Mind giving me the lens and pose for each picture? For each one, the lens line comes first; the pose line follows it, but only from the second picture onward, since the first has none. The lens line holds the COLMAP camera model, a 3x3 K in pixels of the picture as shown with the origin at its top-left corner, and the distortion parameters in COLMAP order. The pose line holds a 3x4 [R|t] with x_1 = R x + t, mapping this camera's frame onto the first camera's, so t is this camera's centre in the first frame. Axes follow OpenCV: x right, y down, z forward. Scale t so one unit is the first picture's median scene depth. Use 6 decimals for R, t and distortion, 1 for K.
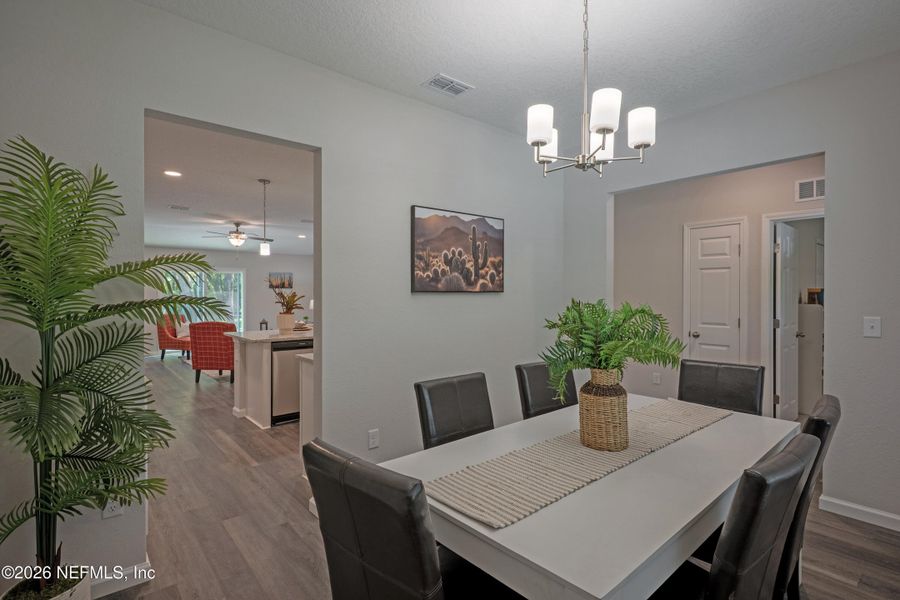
lens RADIAL K [[441.3, 0, 448.7], [0, 441.3, 295.9], [0, 0, 1]] dist [-0.000752, 0.000351]
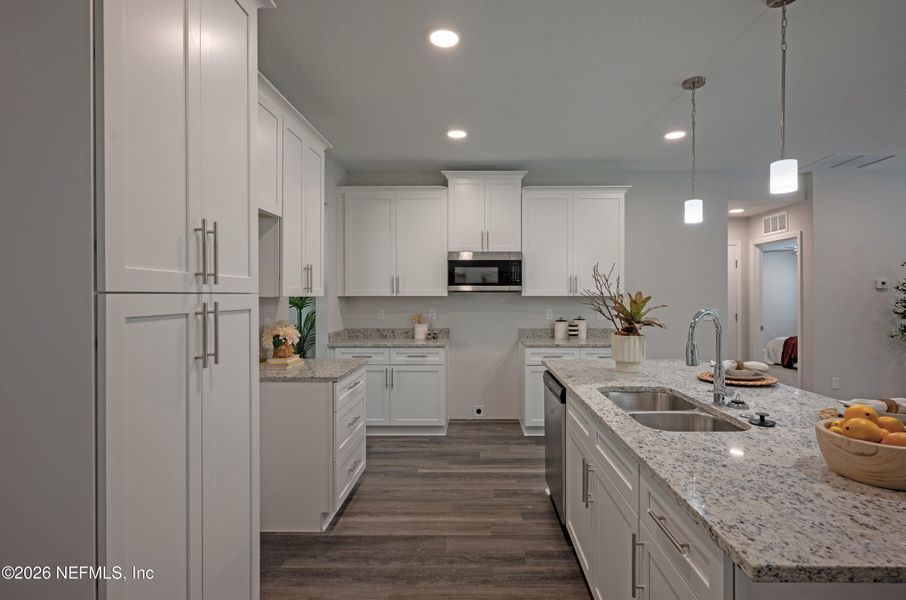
lens RADIAL K [[440.1, 0, 478.1], [0, 440.1, 295.3], [0, 0, 1]] dist [0.000999, 0.001107]
pose [[-0.645566, -0.000595, -0.763704, 0.230224], [-0.003955, 0.999989, 0.002564, -0.009270], [0.763694, 0.004676, -0.645561, 1.750645]]
